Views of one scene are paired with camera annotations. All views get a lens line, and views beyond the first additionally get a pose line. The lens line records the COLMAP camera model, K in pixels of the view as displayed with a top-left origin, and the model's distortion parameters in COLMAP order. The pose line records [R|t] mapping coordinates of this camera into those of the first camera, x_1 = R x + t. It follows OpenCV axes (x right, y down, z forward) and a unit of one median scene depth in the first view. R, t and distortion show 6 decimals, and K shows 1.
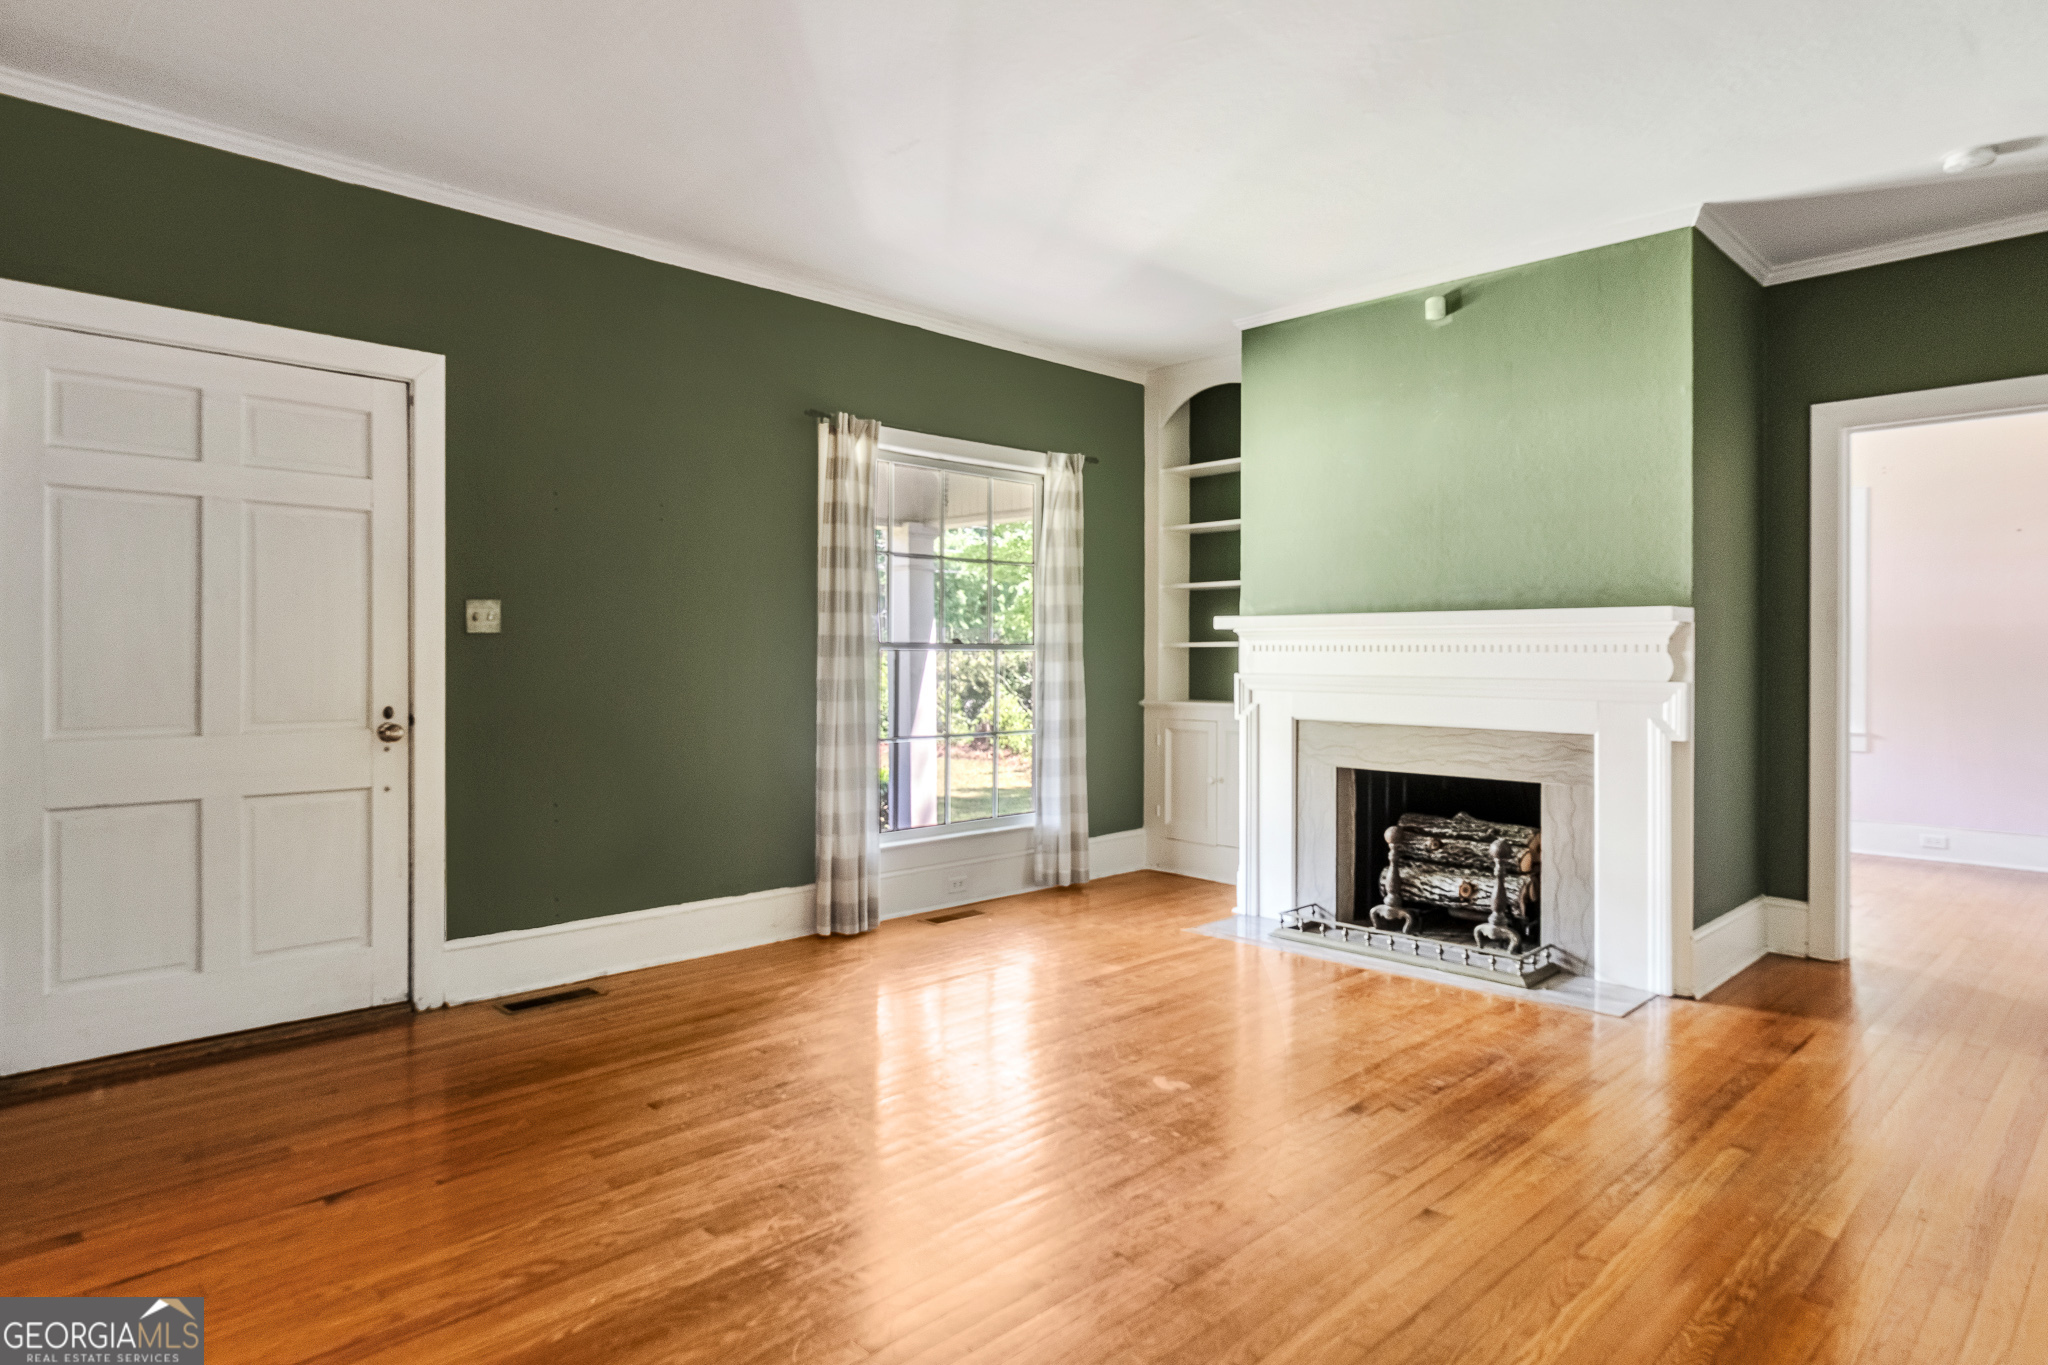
lens RADIAL K [[1170.0, 0, 1014.1], [0, 1170.0, 665.3], [0, 0, 1]] dist [0.002268, 0.001799]
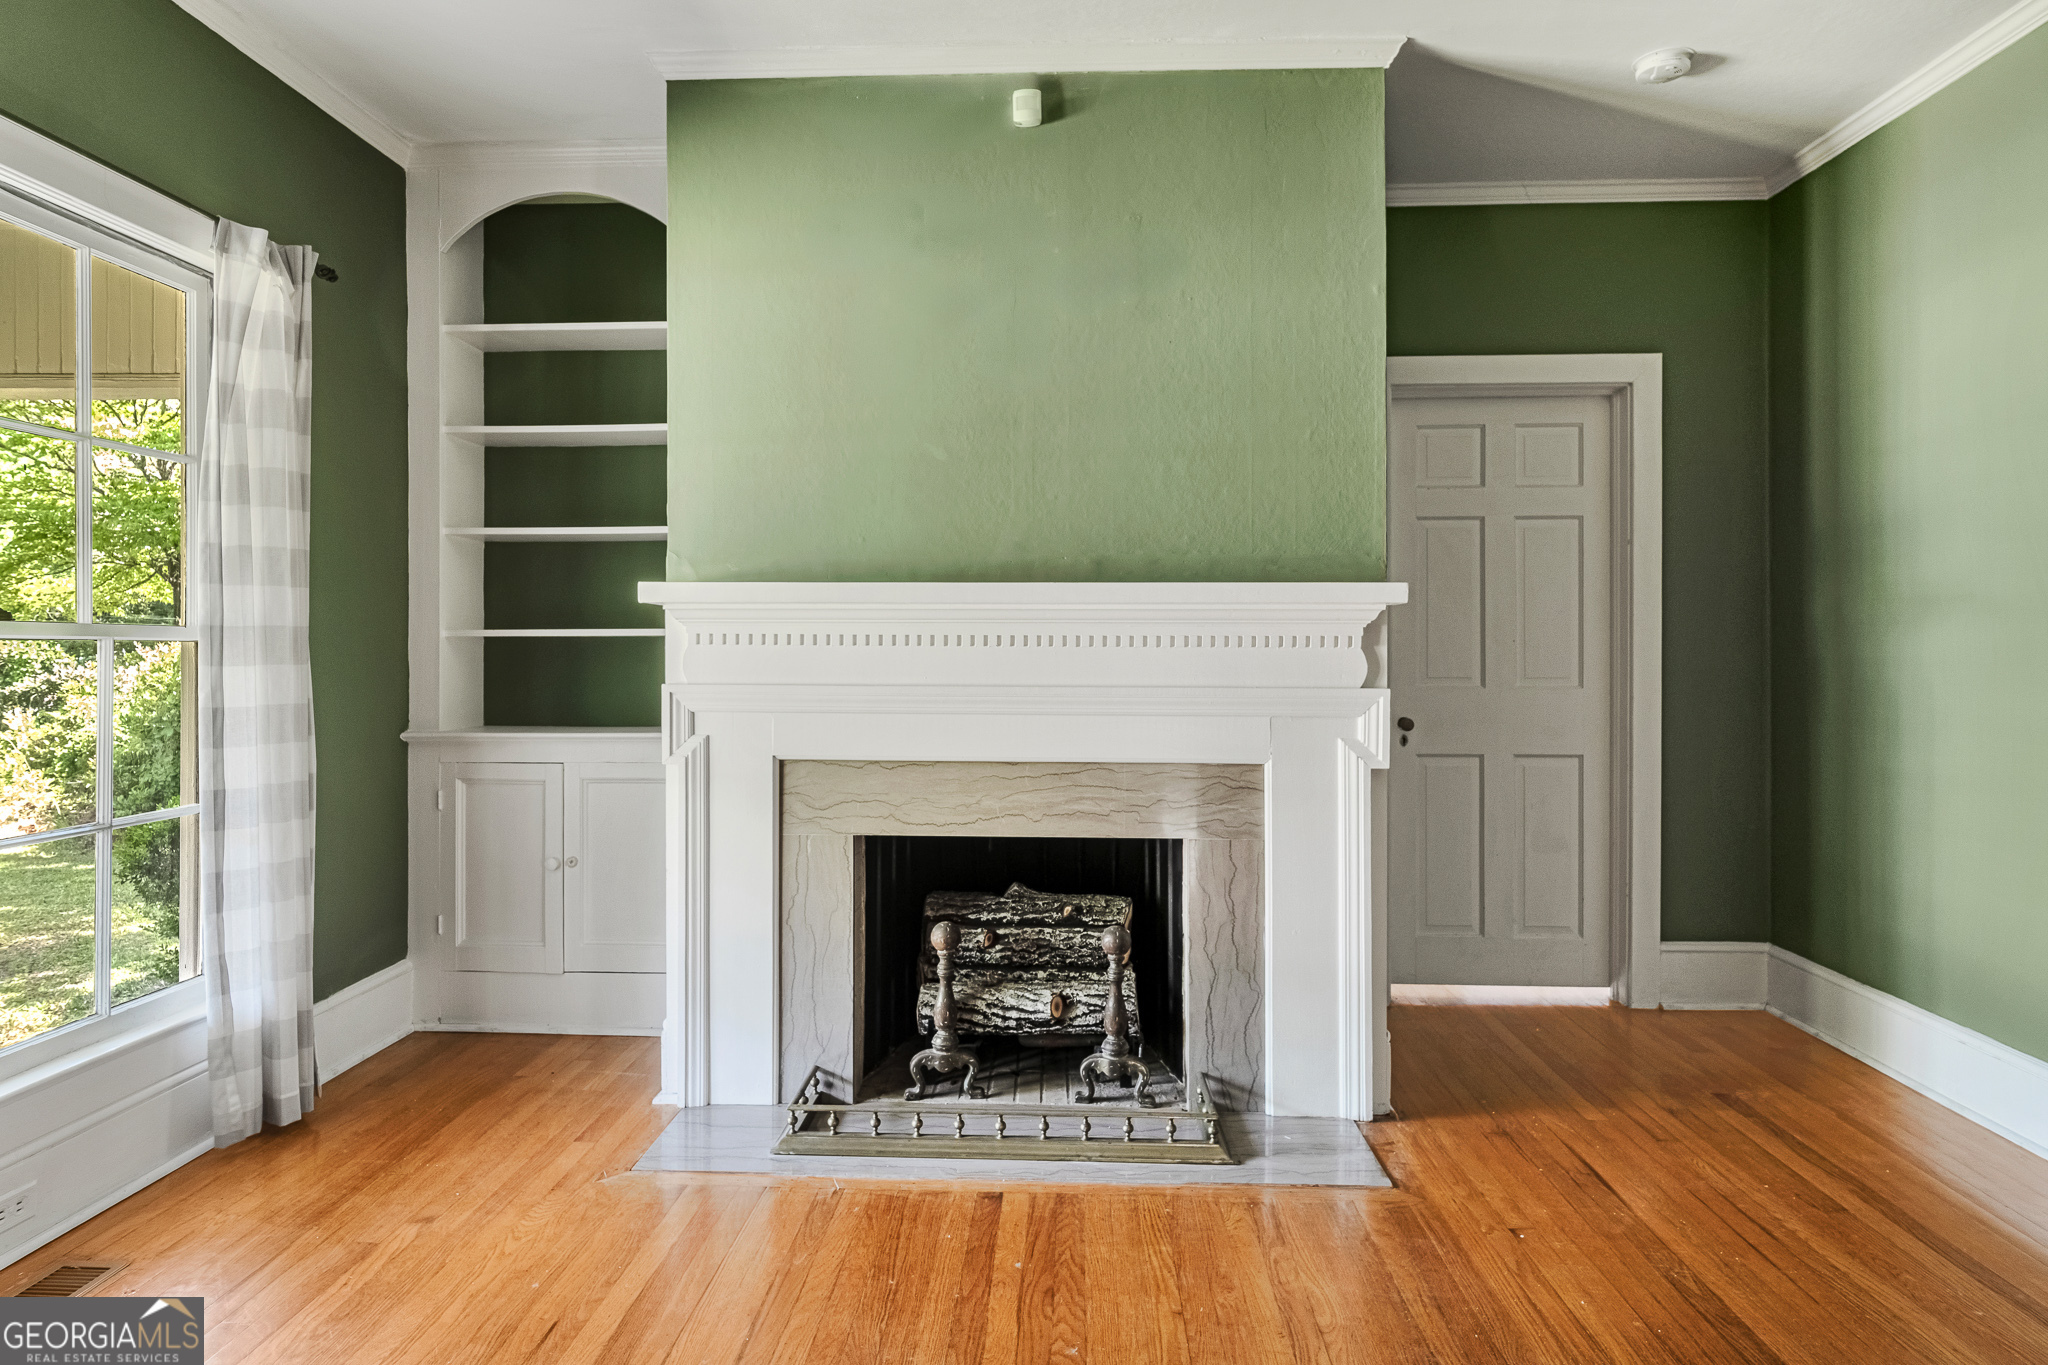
lens RADIAL K [[1170.0, 0, 1014.0], [0, 1170.0, 661.7], [0, 0, 1]] dist [0.002268, 0.001799]
pose [[0.730990, -0.005972, 0.682362, -0.079759], [0.005776, 0.999980, 0.002565, -0.004346], [-0.682364, 0.002066, 0.731010, 0.515863]]
